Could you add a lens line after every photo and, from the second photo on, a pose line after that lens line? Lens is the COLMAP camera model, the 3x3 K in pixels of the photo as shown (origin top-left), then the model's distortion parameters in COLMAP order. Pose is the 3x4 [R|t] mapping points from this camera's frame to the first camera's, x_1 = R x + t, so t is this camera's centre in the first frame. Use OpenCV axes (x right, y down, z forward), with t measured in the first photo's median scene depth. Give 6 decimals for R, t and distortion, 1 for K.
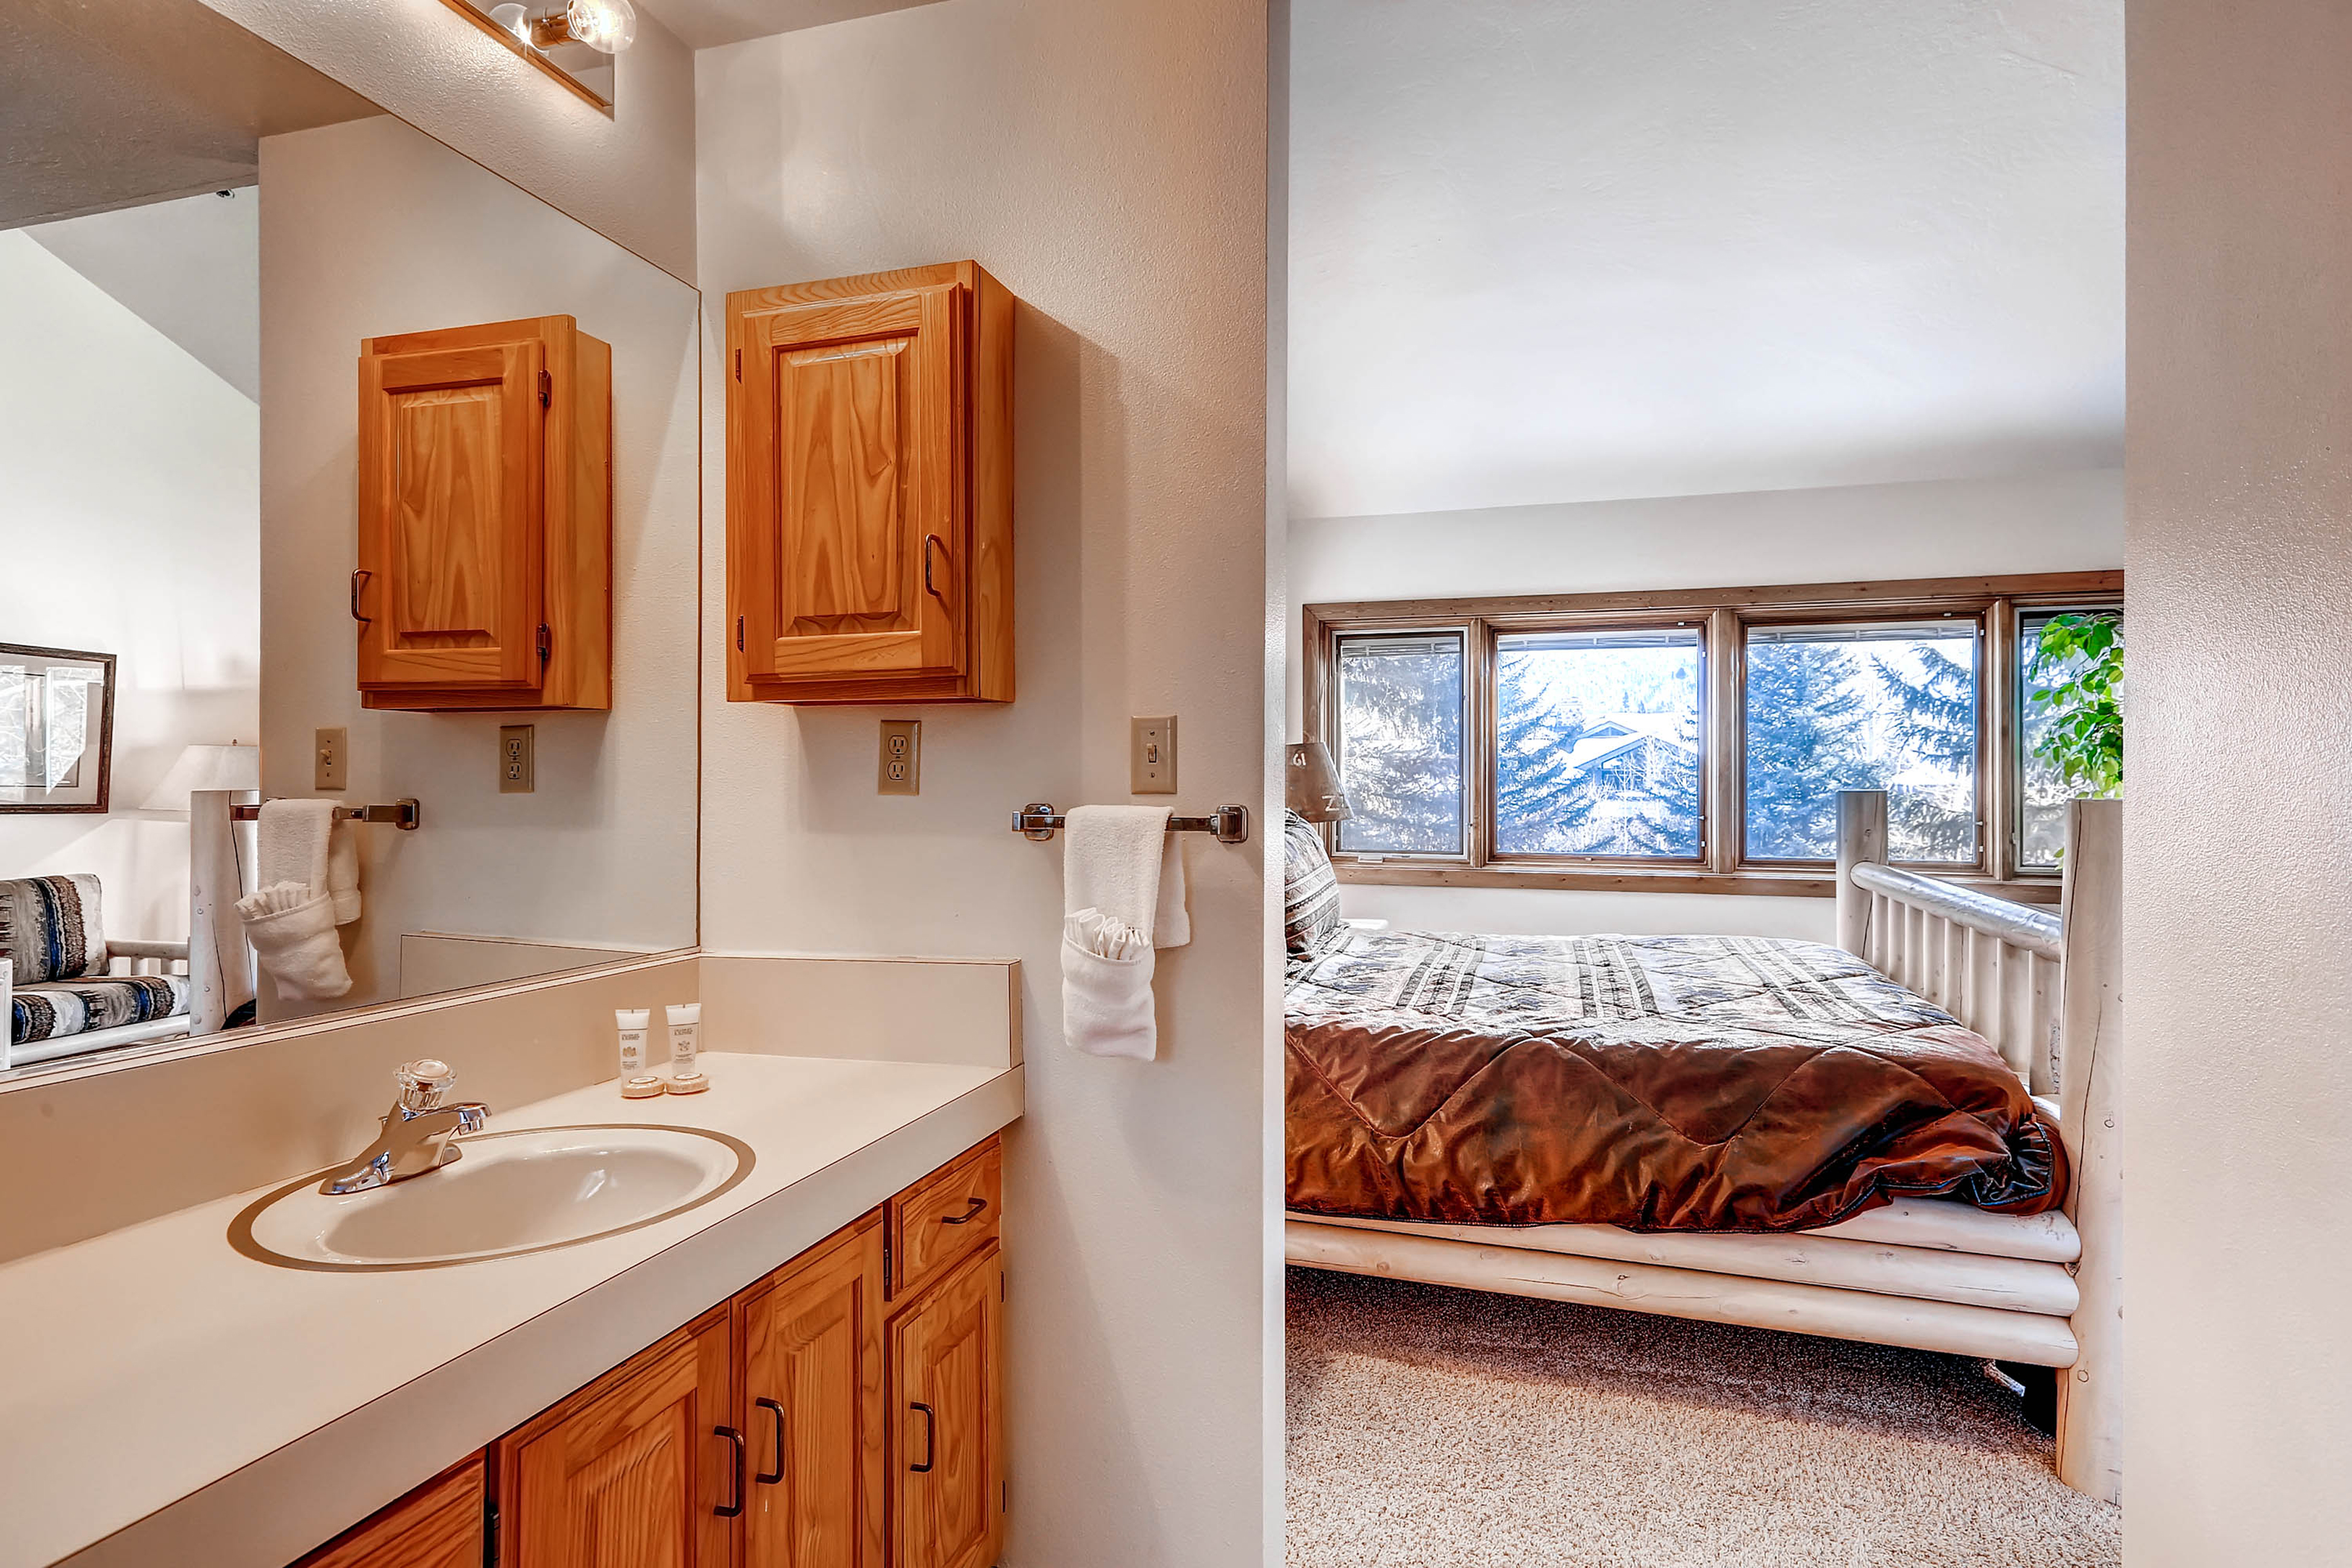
lens RADIAL K [[1278.6, 0, 1176.0], [0, 1278.6, 784.0], [0, 0, 1]] dist [0.014004, 0.000491]
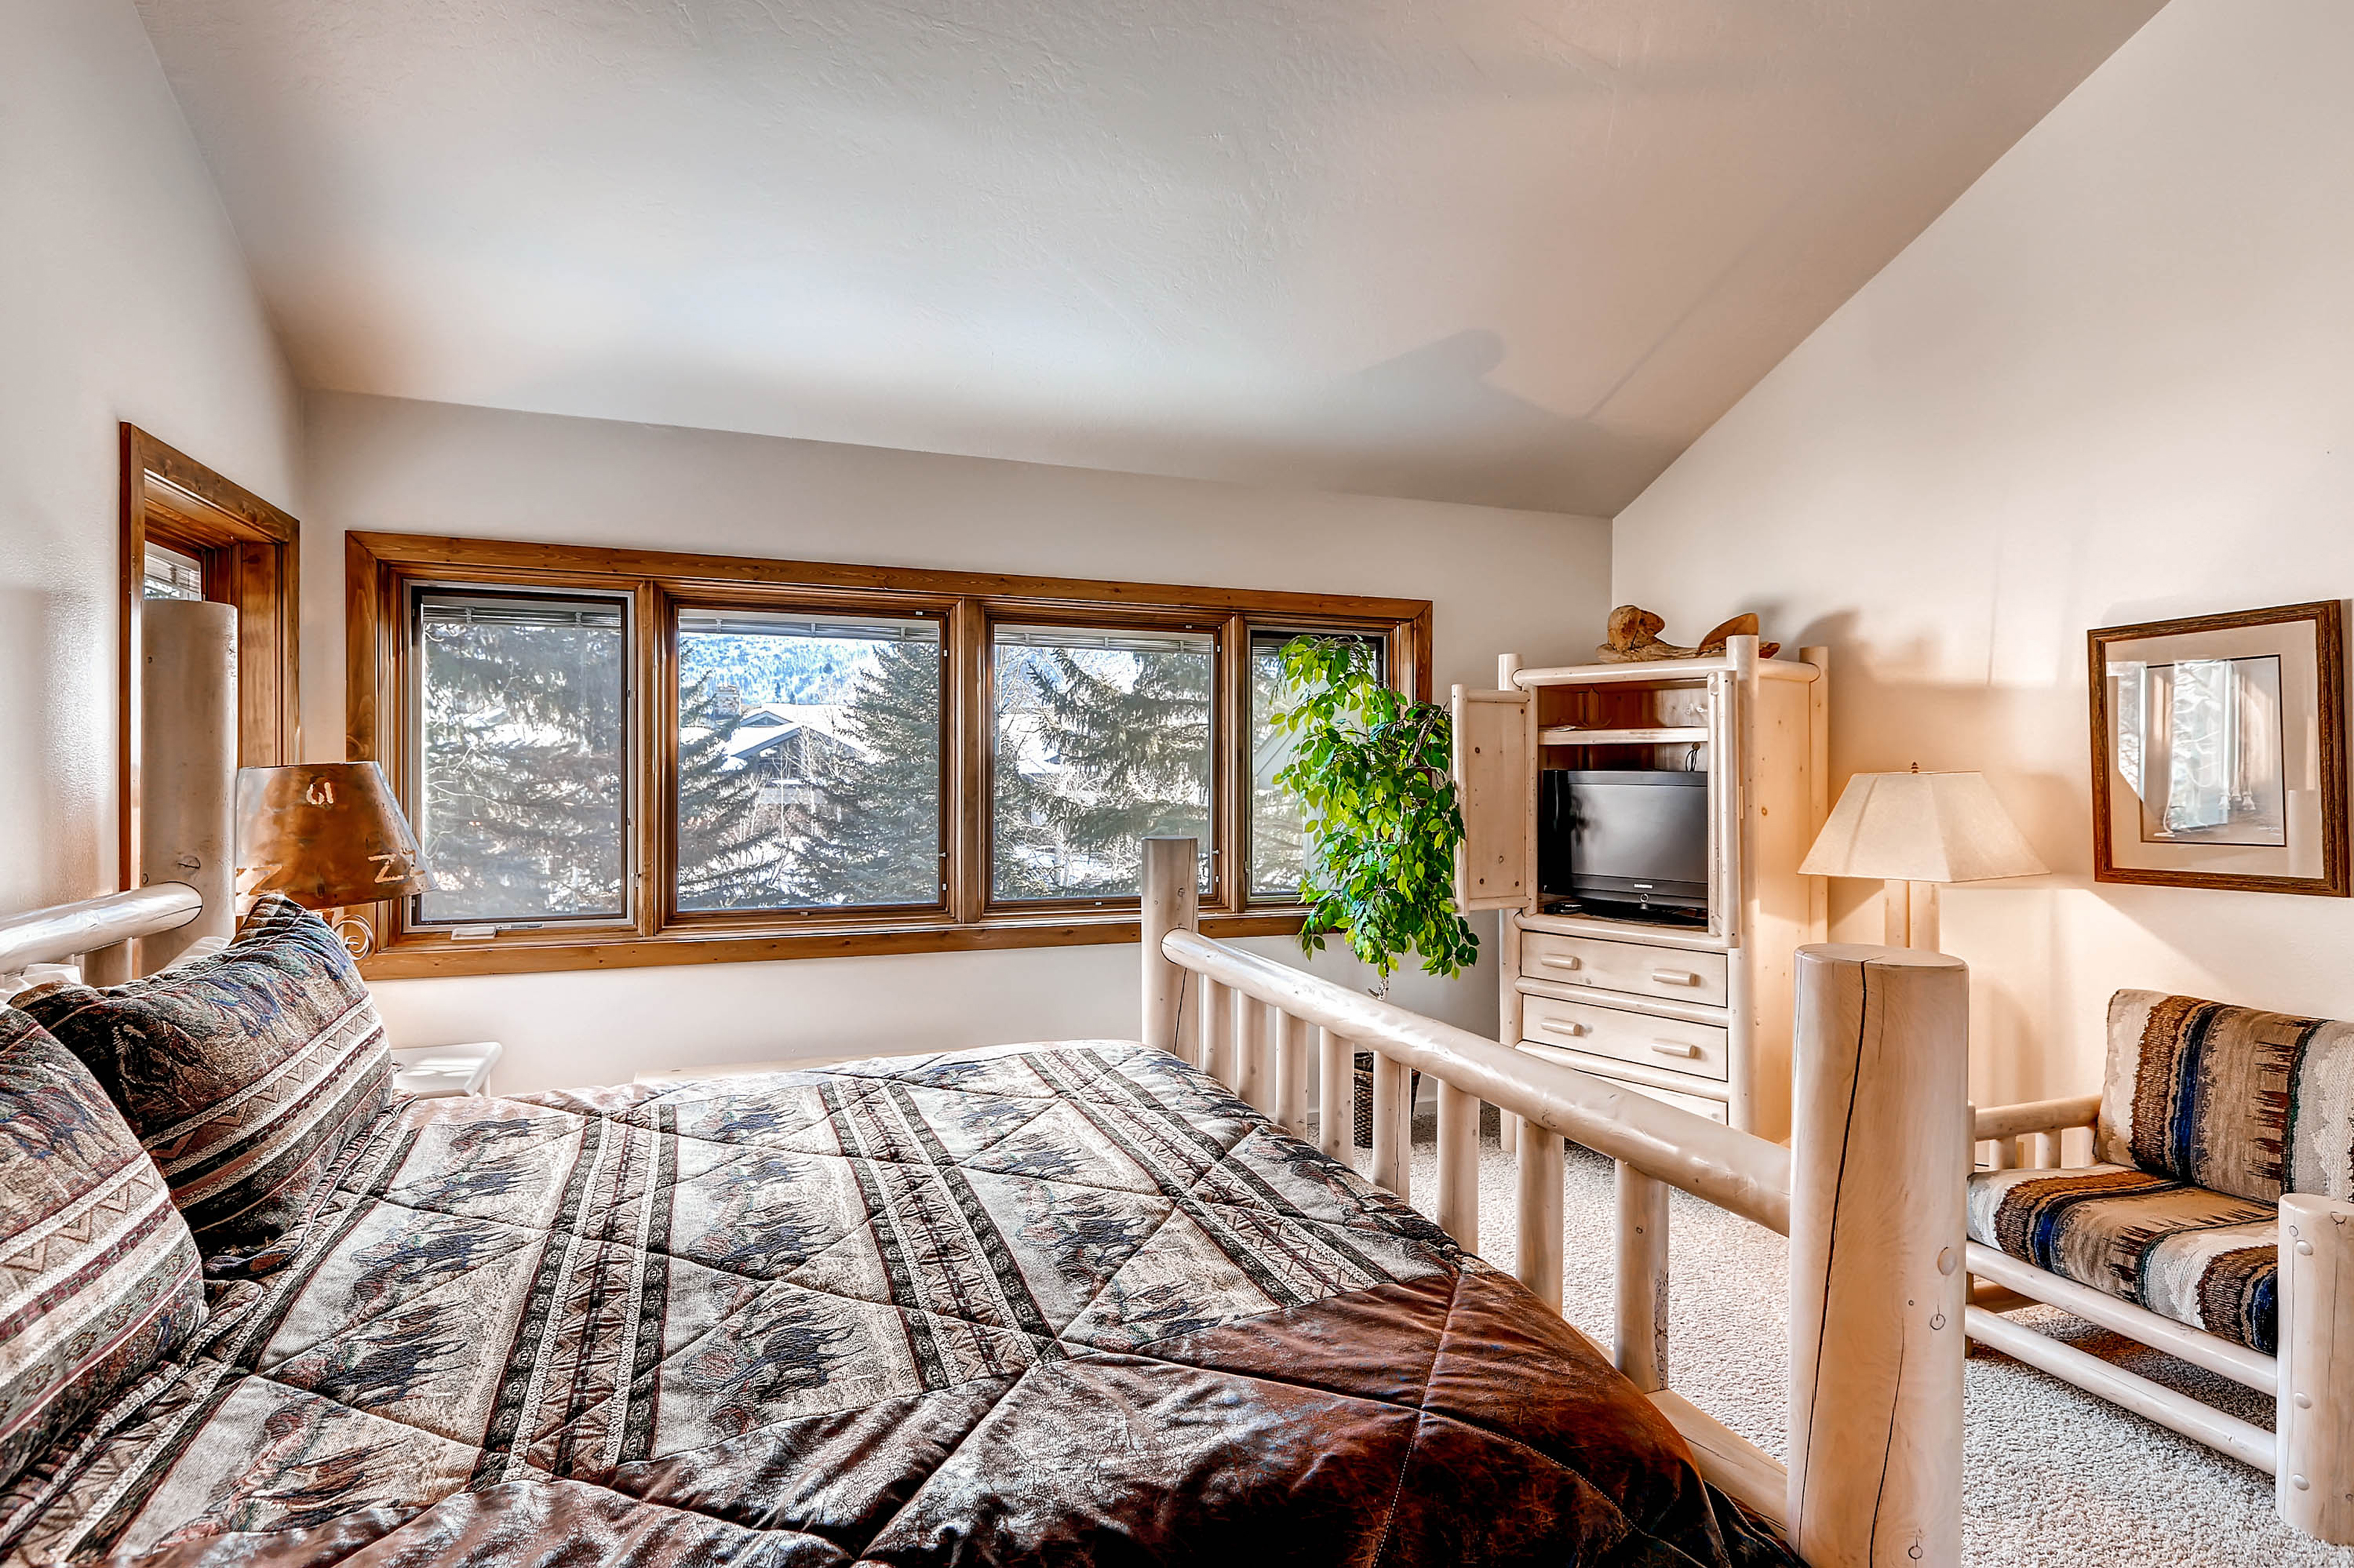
lens RADIAL K [[1194.4, 0, 1177.0], [0, 1194.4, 784.0], [0, 0, 1]] dist [0.009884, 0.000355]
pose [[0.788970, -0.005025, 0.614411, 0.059570], [-0.003064, 0.999922, 0.012112, -0.026781], [-0.614424, -0.011439, 0.788893, 0.298823]]
